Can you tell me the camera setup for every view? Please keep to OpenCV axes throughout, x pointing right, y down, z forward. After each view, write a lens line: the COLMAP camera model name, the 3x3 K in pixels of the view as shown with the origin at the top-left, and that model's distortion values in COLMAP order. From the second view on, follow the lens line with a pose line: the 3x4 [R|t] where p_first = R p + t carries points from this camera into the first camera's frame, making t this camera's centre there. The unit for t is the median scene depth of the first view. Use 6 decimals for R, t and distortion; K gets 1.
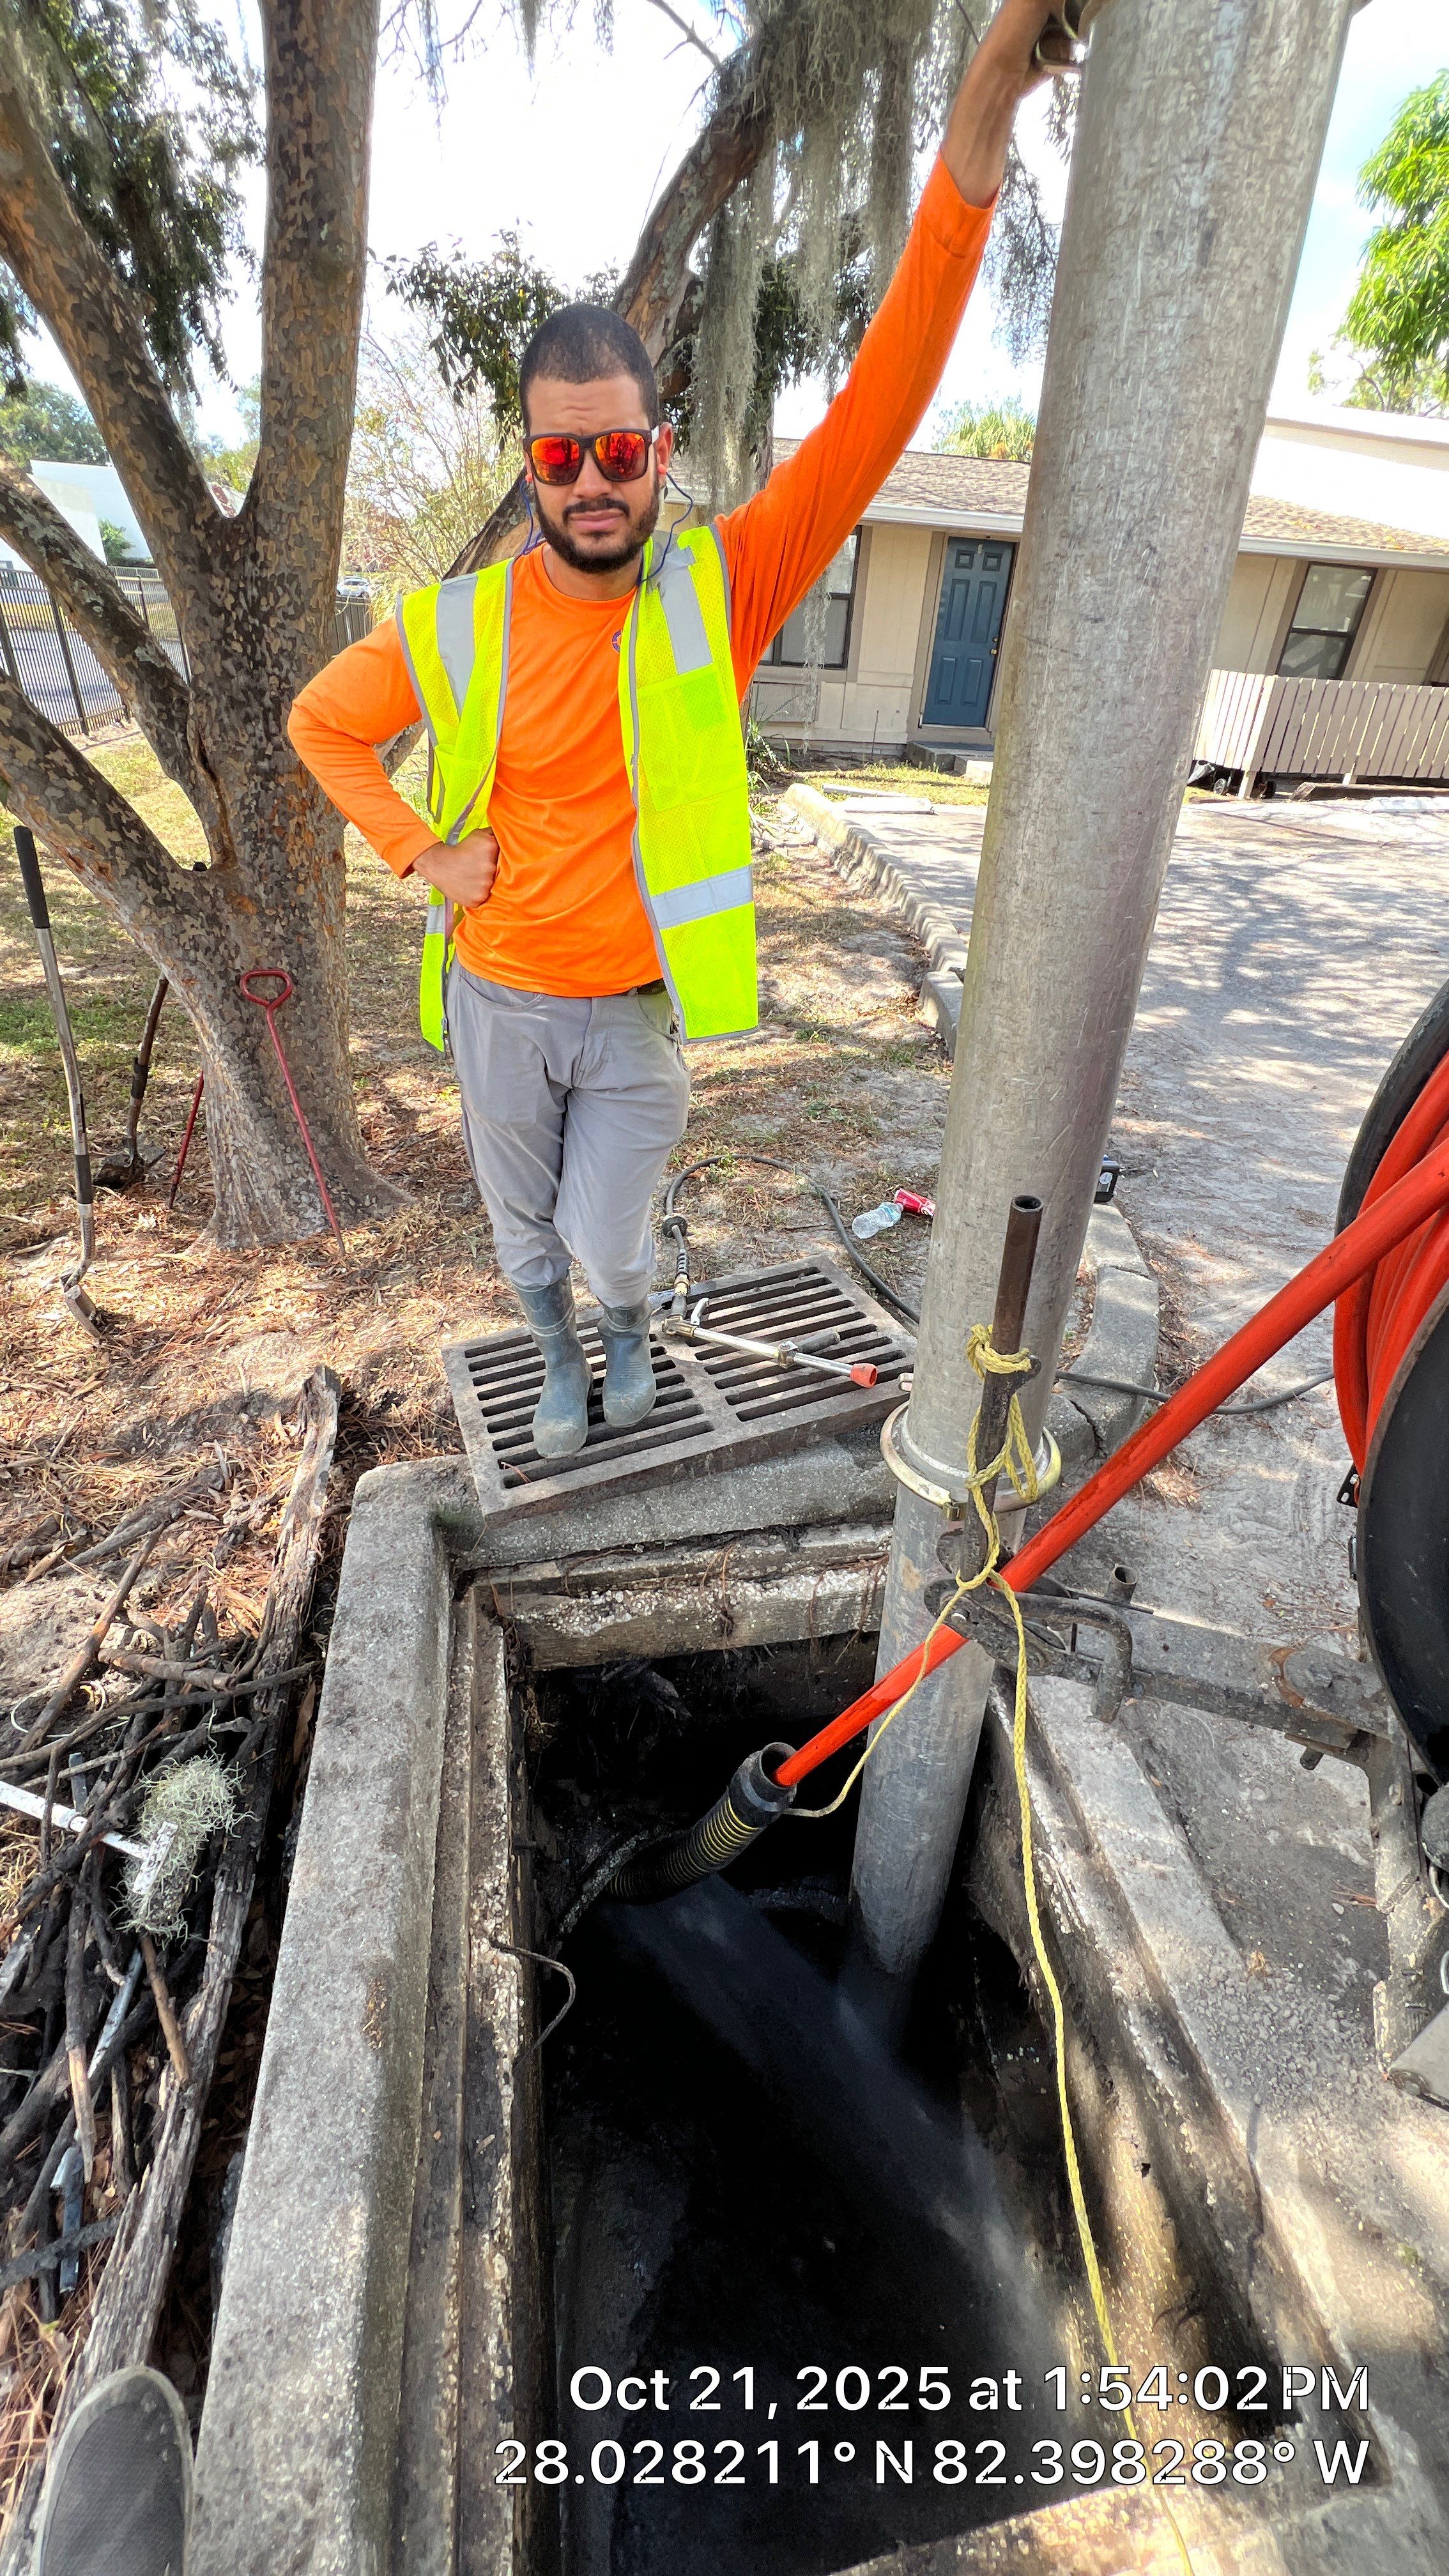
lens RADIAL K [[1030.5, 0, 732.7], [0, 1030.5, 1284.2], [0, 0, 1]] dist [-0.003811, 0.000995]
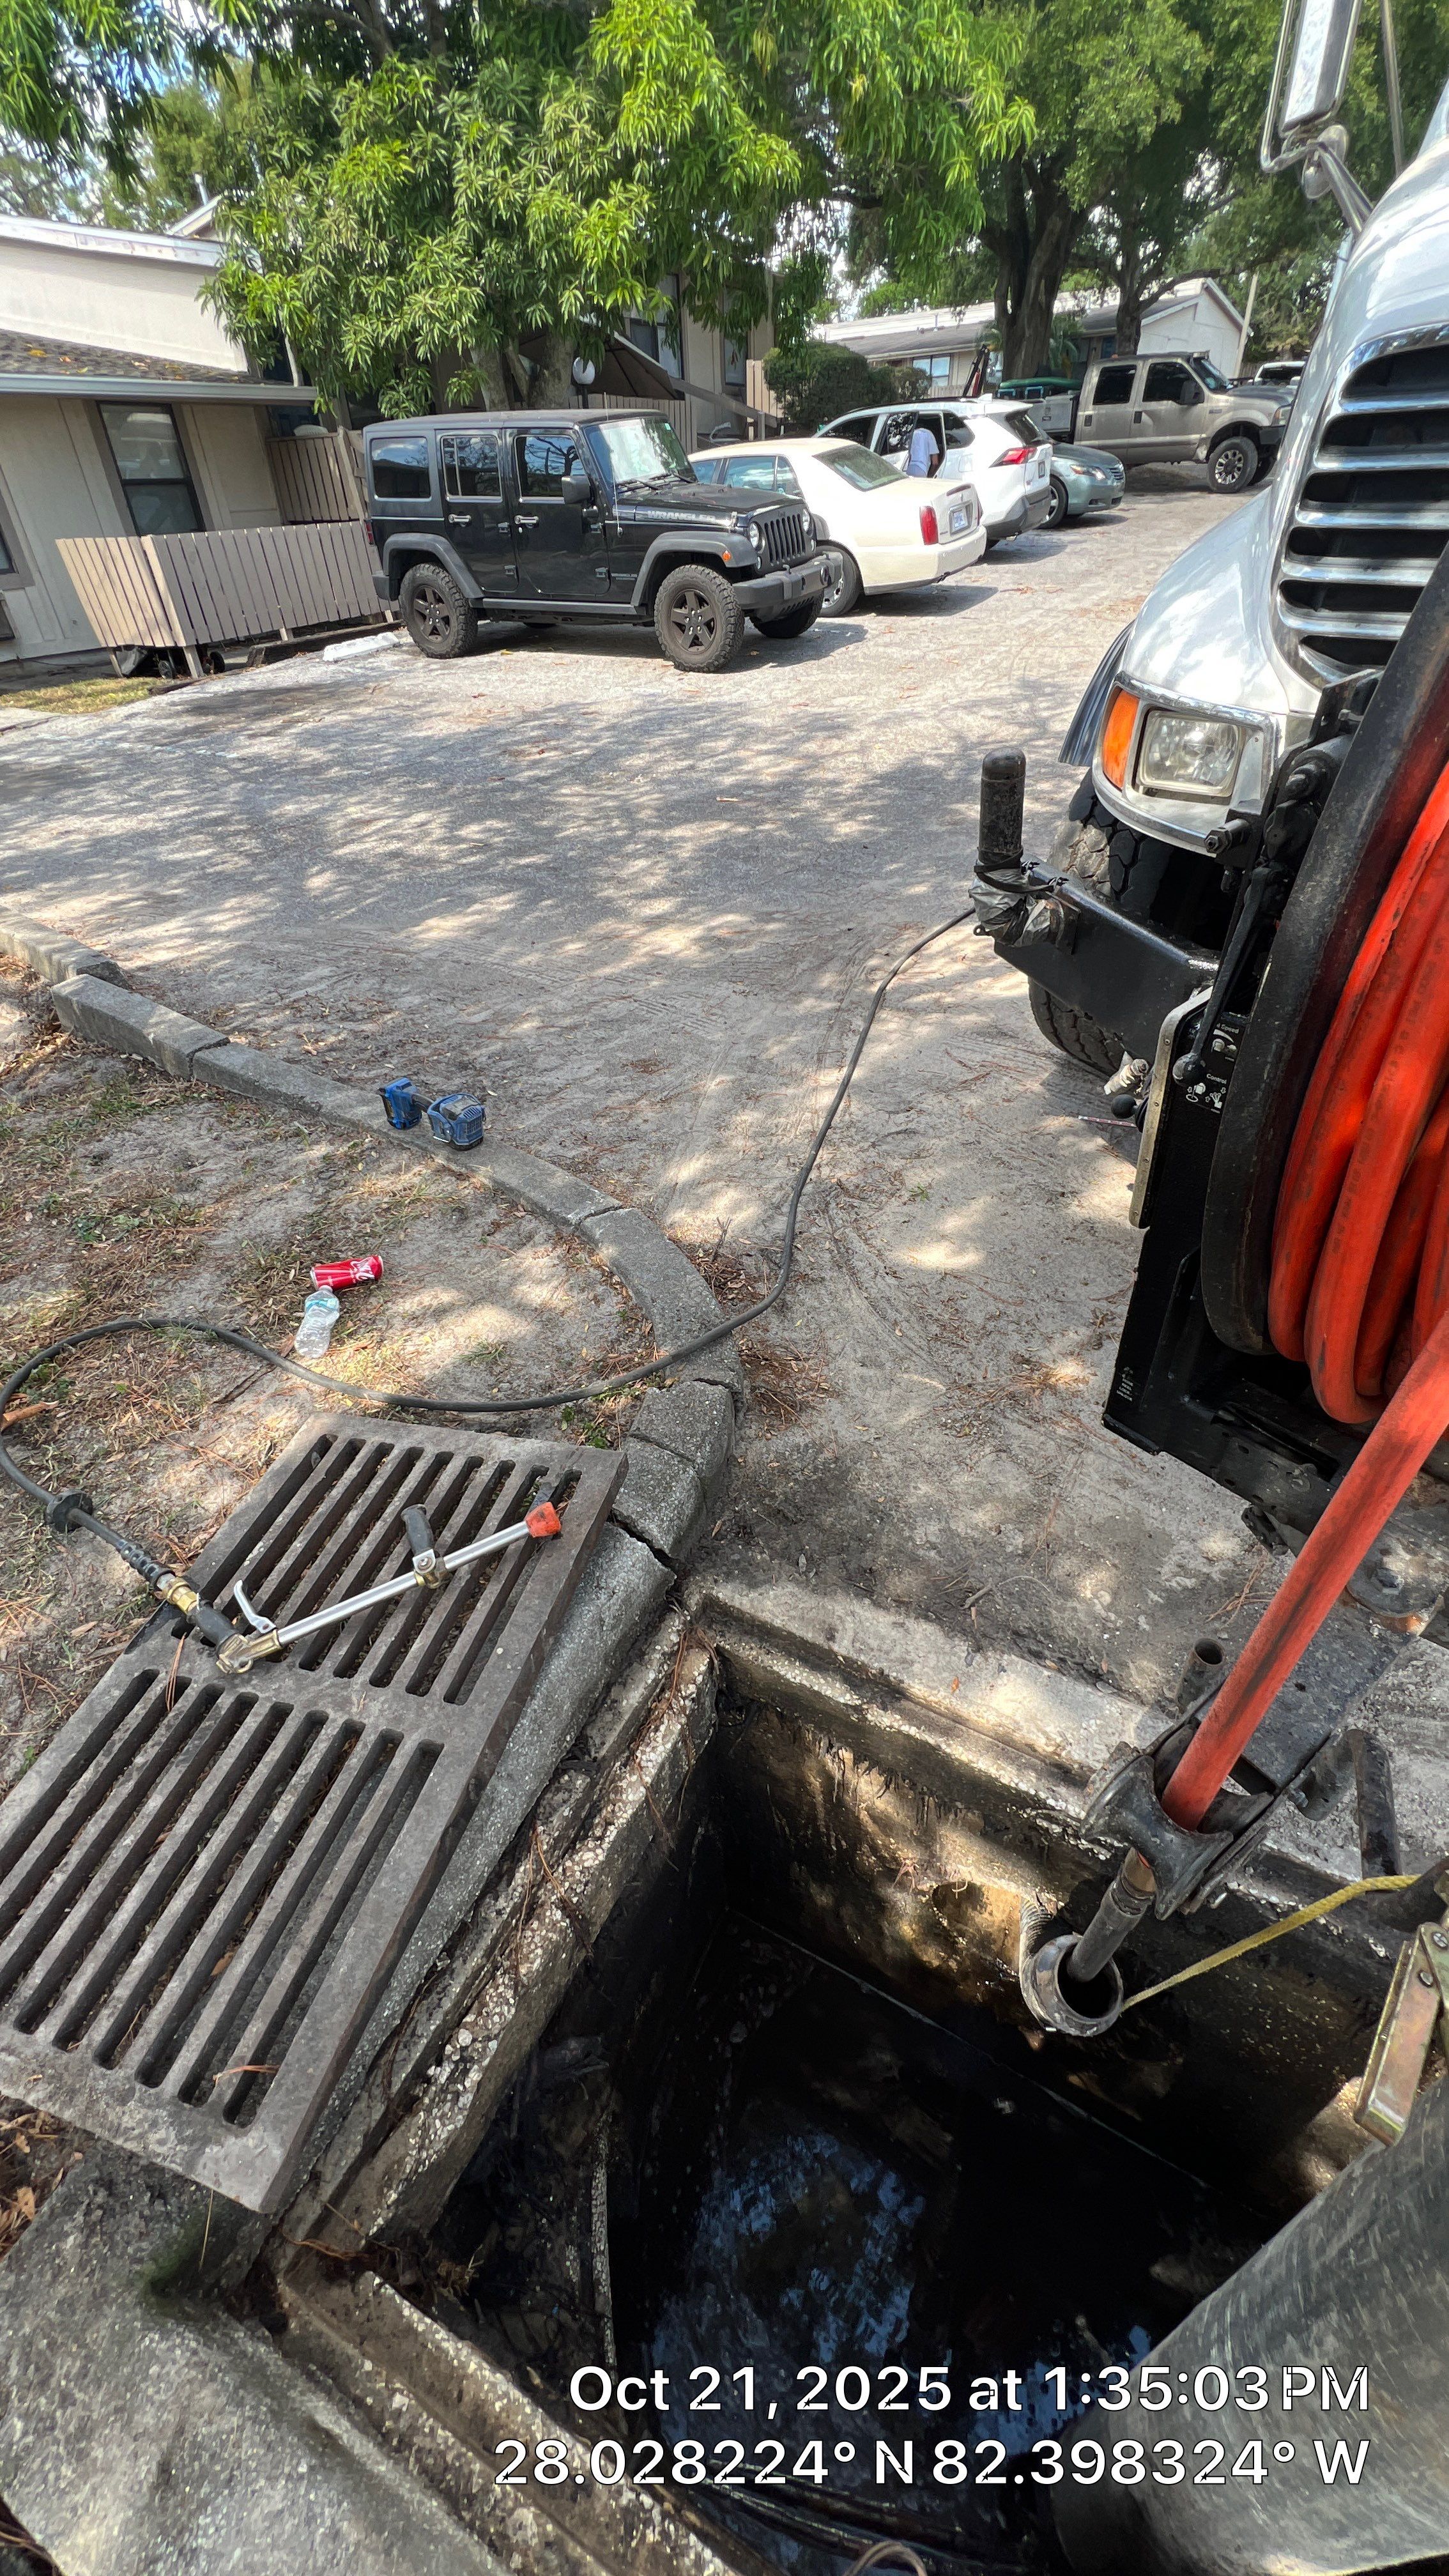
lens RADIAL K [[1030.5, 0, 721.5], [0, 1030.5, 1282.6], [0, 0, 1]] dist [-0.003811, 0.000995]
pose [[0.620306, -0.545380, 0.563722, -0.120915], [0.492074, 0.830261, 0.261781, -0.199015], [-0.610807, 0.115008, 0.783383, 0.342729]]
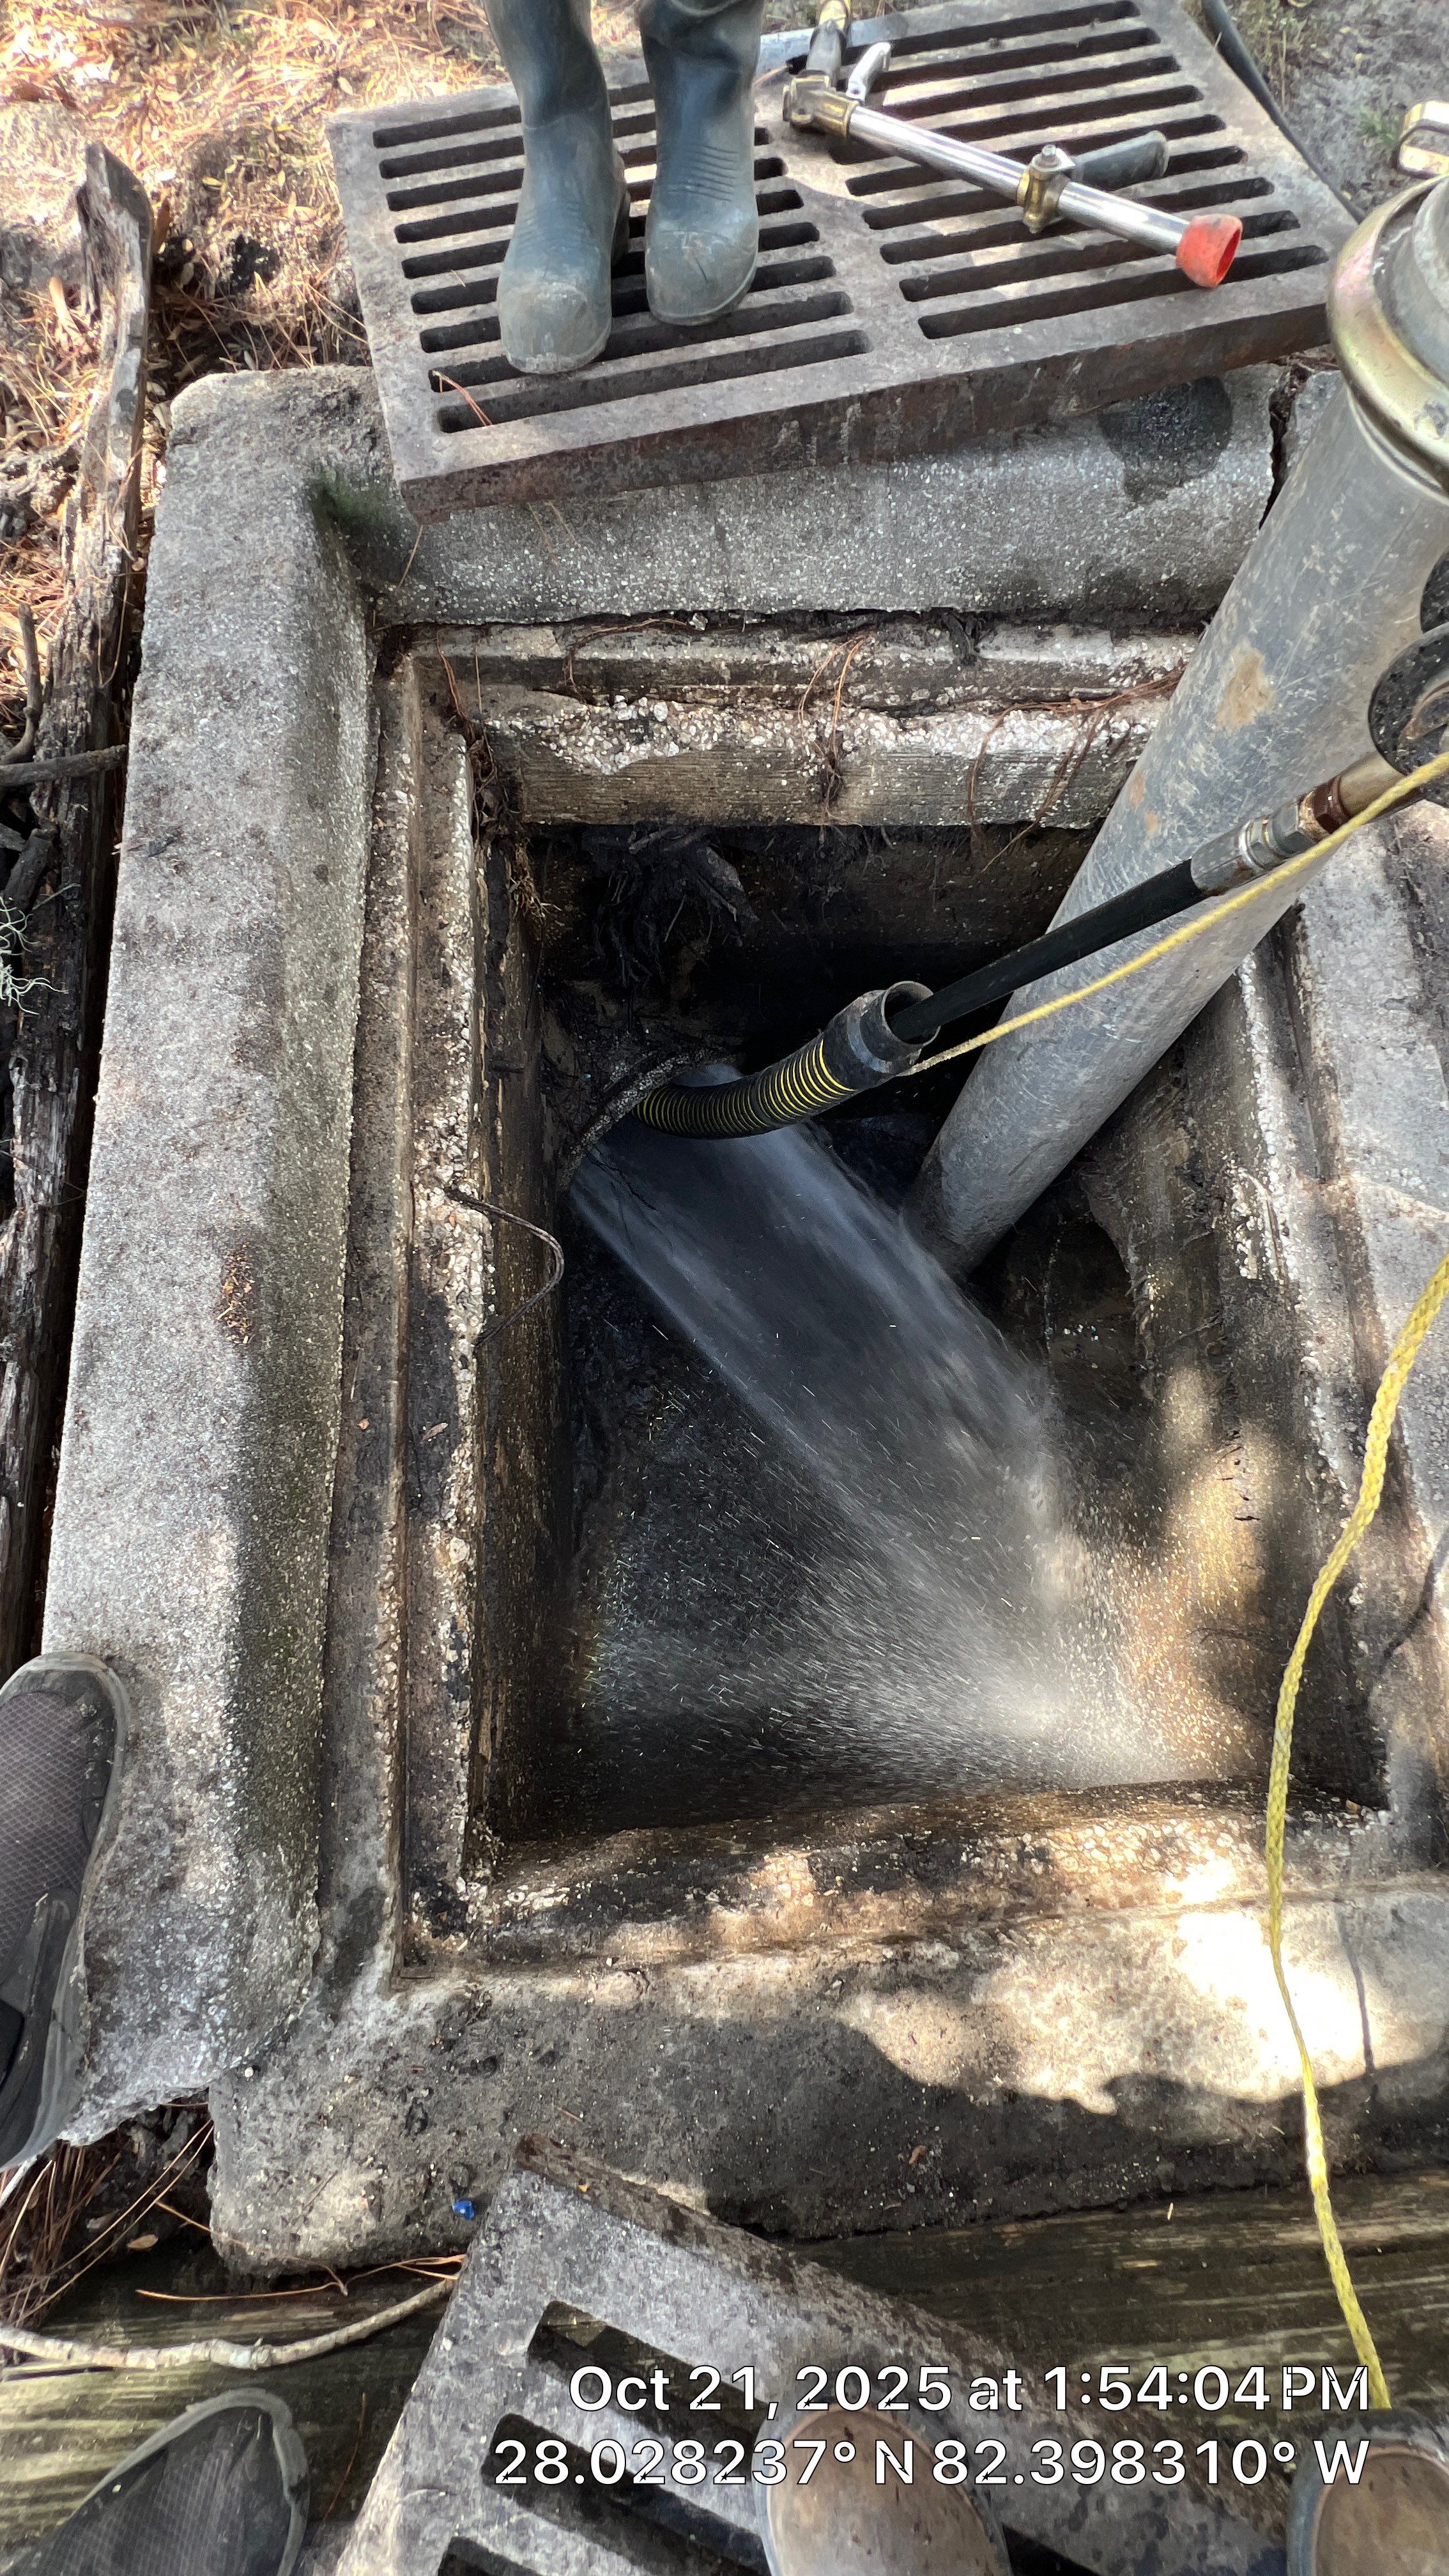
lens RADIAL K [[1030.5, 0, 728.1], [0, 1030.5, 1275.6], [0, 0, 1]] dist [-0.003811, 0.000995]
pose [[0.991303, 0.130598, -0.016187, -0.019793], [-0.087349, 0.744989, 0.661333, 0.156195], [0.098428, -0.654168, 0.749918, 0.357651]]
